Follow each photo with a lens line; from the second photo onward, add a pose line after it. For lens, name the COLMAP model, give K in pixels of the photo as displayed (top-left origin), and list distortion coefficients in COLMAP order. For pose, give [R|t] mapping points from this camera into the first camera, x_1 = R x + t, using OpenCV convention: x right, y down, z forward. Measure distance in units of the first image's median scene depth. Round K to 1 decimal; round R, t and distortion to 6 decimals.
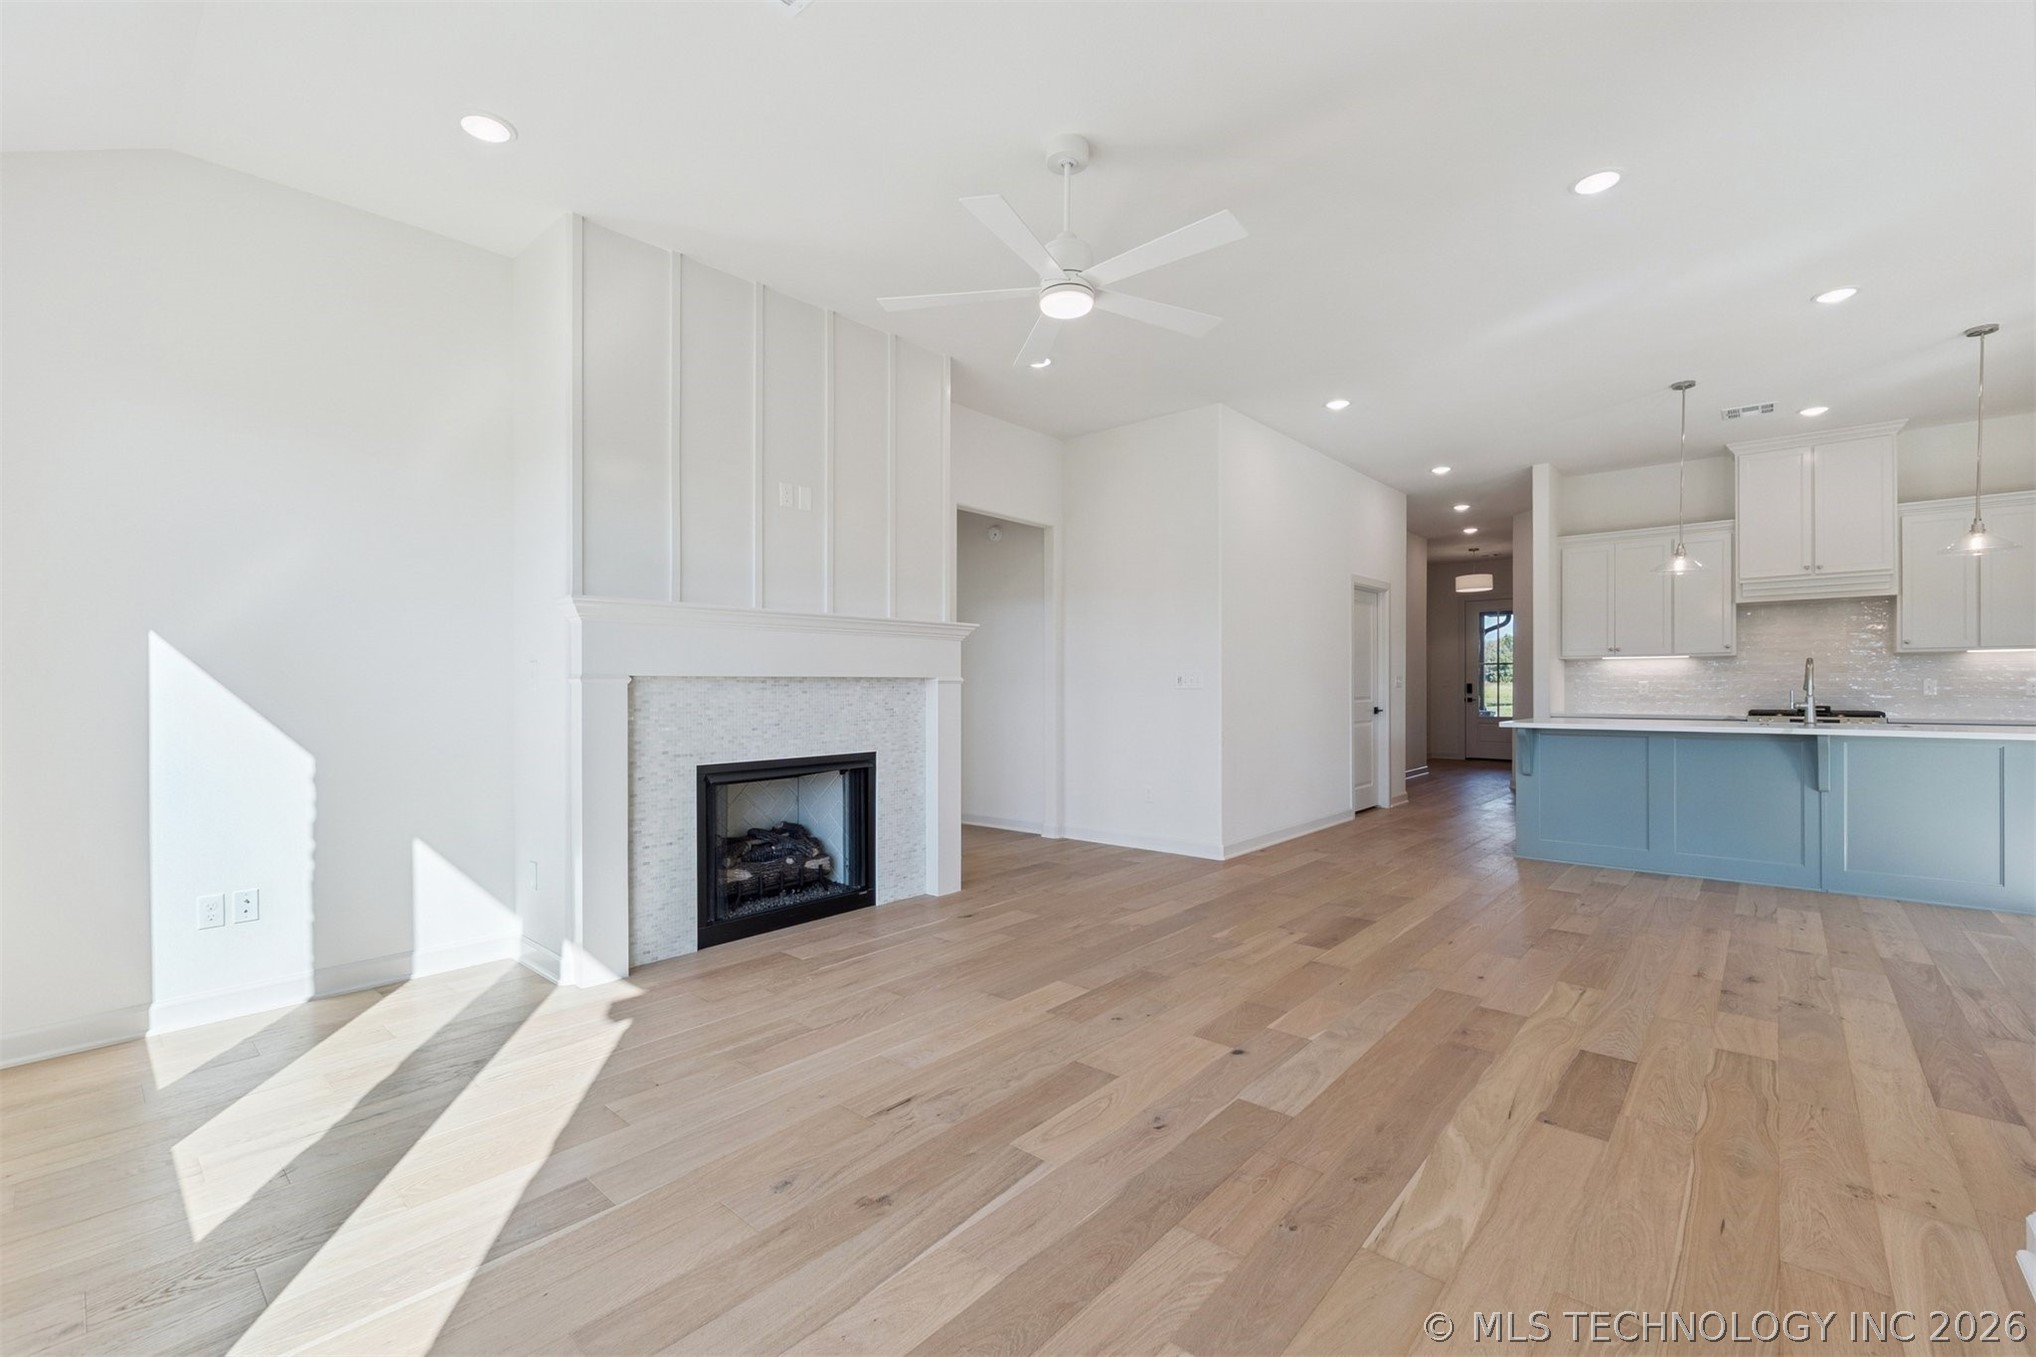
lens RADIAL K [[866.0, 0, 1018.7], [0, 866.0, 674.6], [0, 0, 1]] dist [-0.010045, 0.000651]
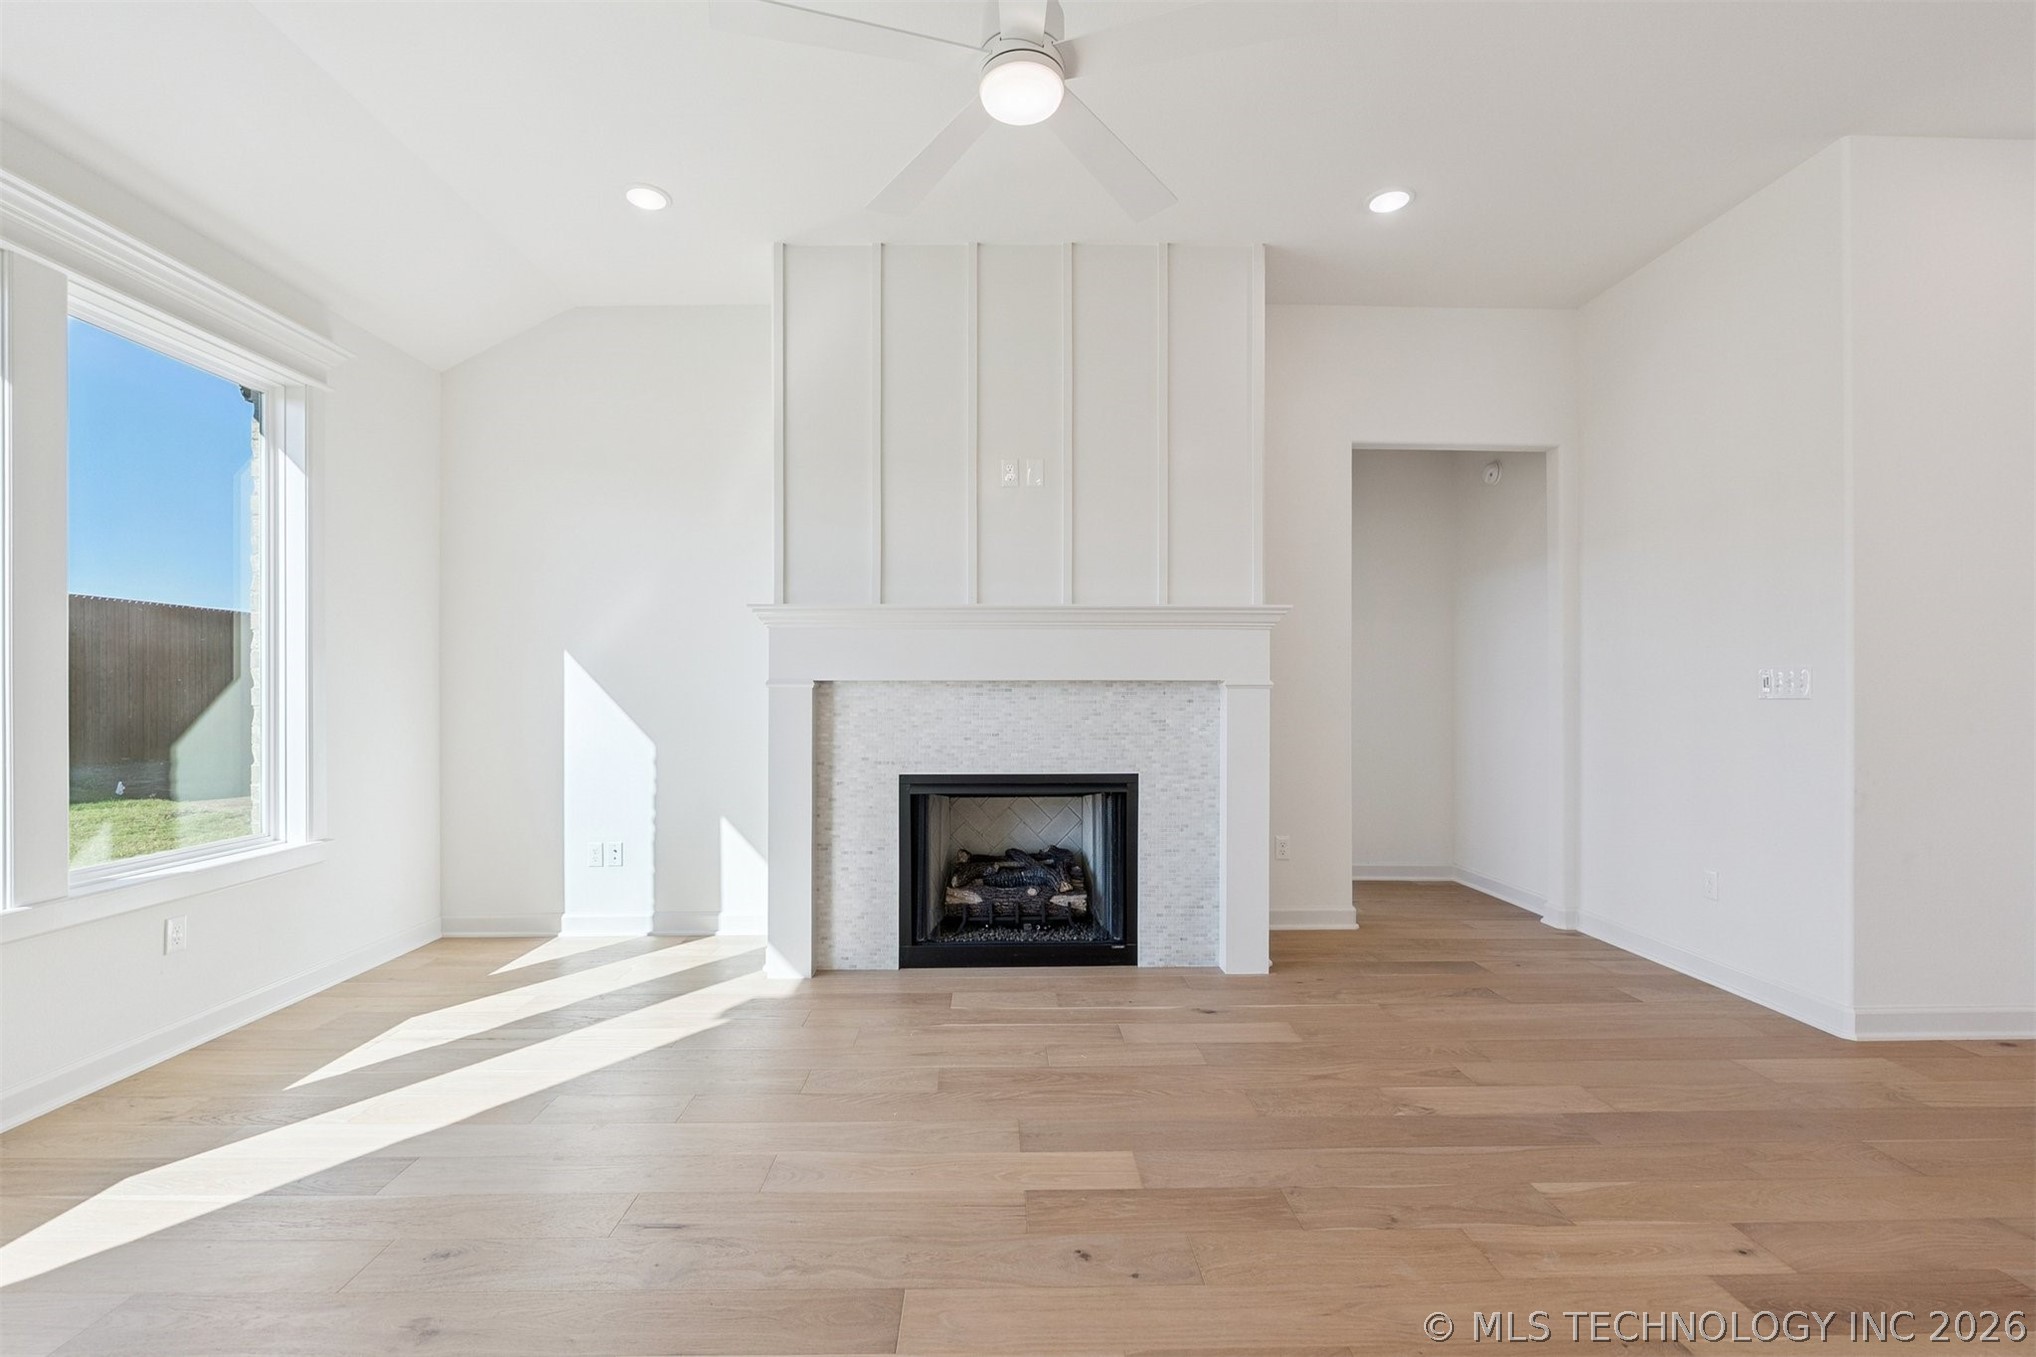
lens RADIAL K [[866.0, 0, 994.4], [0, 866.0, 678.3], [0, 0, 1]] dist [-0.010045, 0.000651]
pose [[0.671146, -0.005743, -0.741303, 0.372191], [0.006130, 0.999979, -0.002197, 0.002456], [0.741299, -0.003070, 0.671167, 0.404440]]
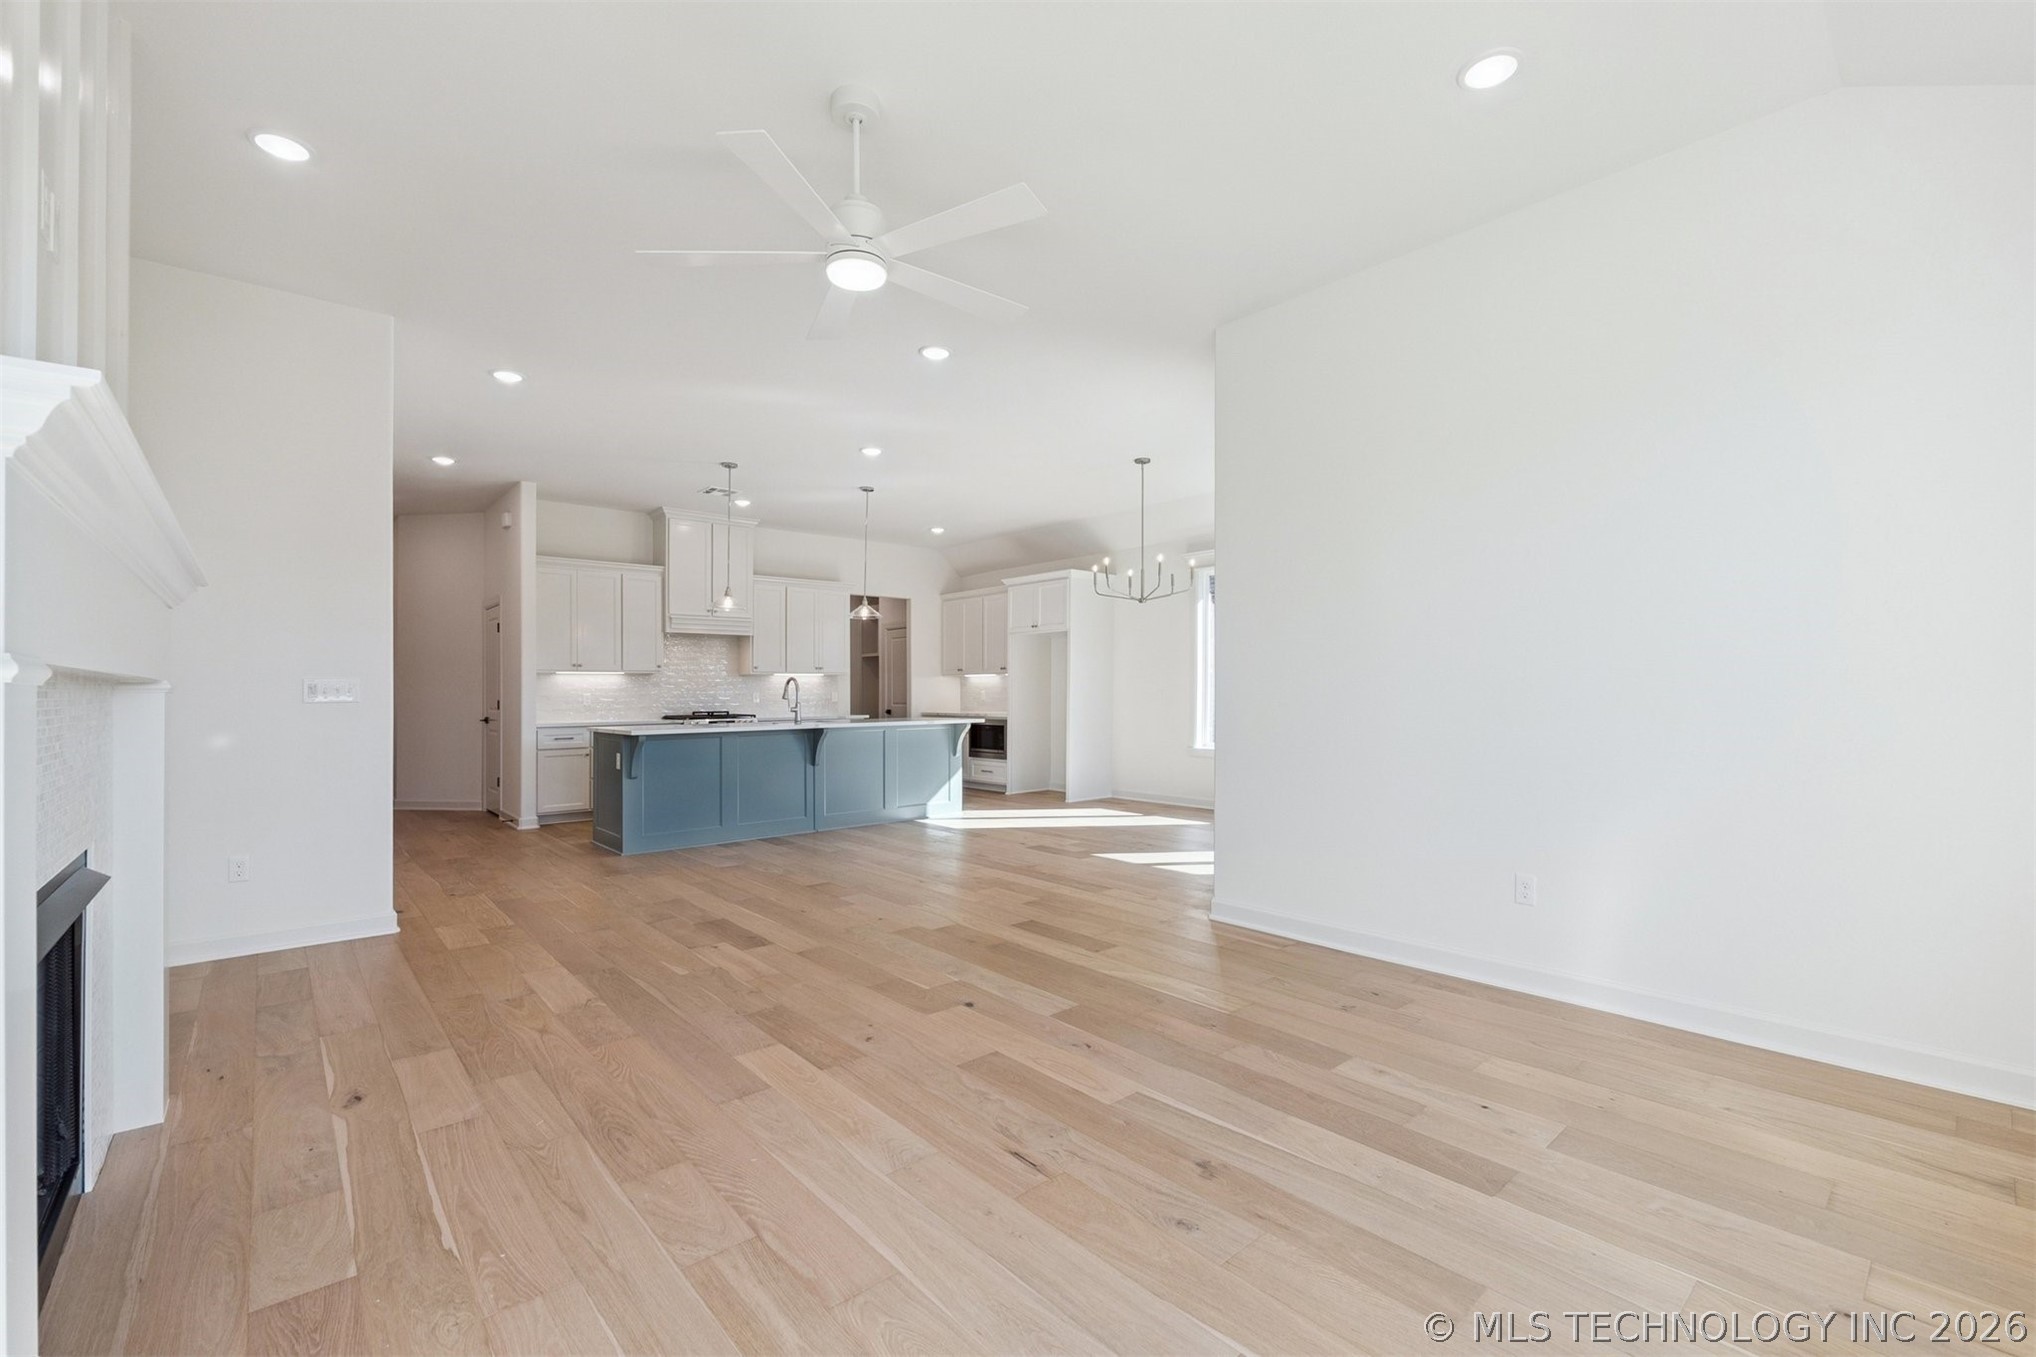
lens RADIAL K [[866.0, 0, 1013.4], [0, 866.0, 696.1], [0, 0, 1]] dist [-0.010045, 0.000651]
pose [[0.127651, -0.003305, 0.991814, -0.595416], [-0.004350, 0.999983, 0.003893, 0.007550], [-0.991810, -0.004811, 0.127635, 0.519339]]
